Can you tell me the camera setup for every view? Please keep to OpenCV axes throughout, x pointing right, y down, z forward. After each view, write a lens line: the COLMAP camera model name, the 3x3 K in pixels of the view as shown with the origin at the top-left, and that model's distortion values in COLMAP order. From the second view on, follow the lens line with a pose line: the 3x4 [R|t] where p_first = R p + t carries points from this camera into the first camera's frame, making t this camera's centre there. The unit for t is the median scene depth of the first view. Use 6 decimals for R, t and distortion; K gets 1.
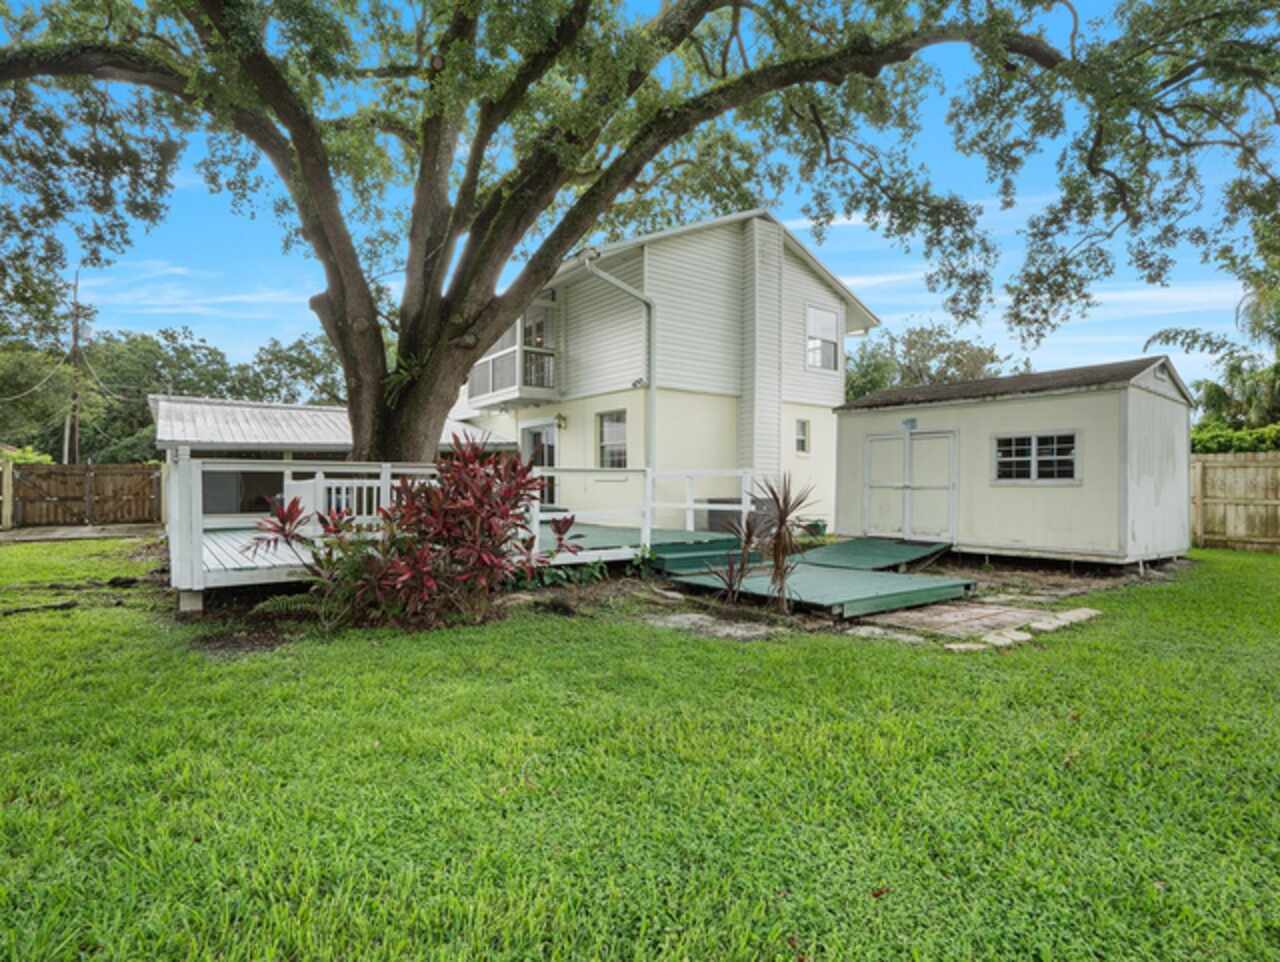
lens RADIAL K [[657.6, 0, 635.4], [0, 657.6, 486.1], [0, 0, 1]] dist [-0.031564, 0.000142]
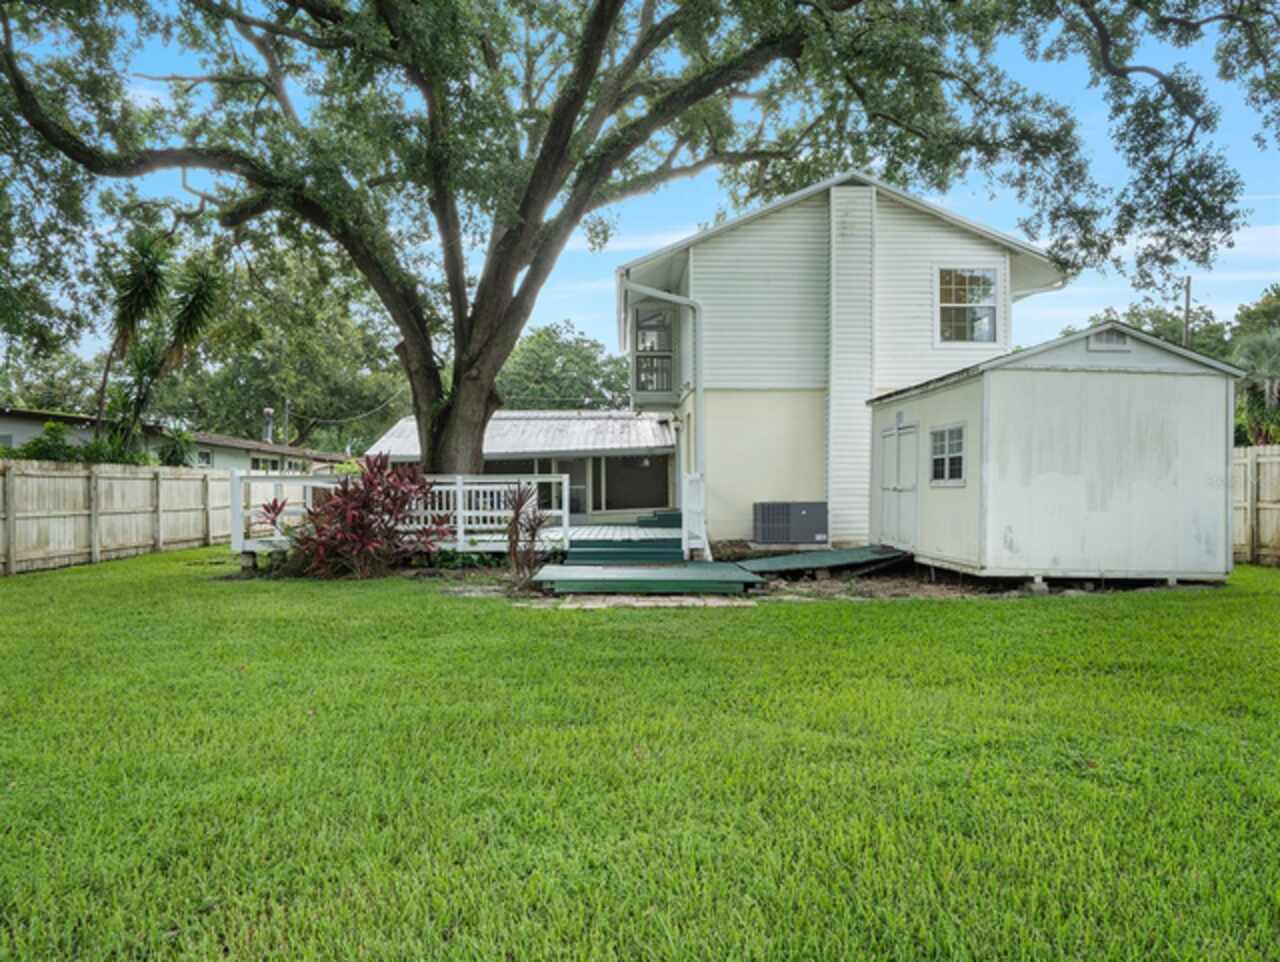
lens RADIAL K [[924.4, 0, 640.5], [0, 924.4, 484.1], [0, 0, 1]] dist [-0.008077, -0.000309]
pose [[0.822419, -0.007446, -0.568834, 0.927941], [0.004322, 0.999967, -0.006840, 0.001681], [0.568866, 0.003167, 0.822424, -0.243092]]
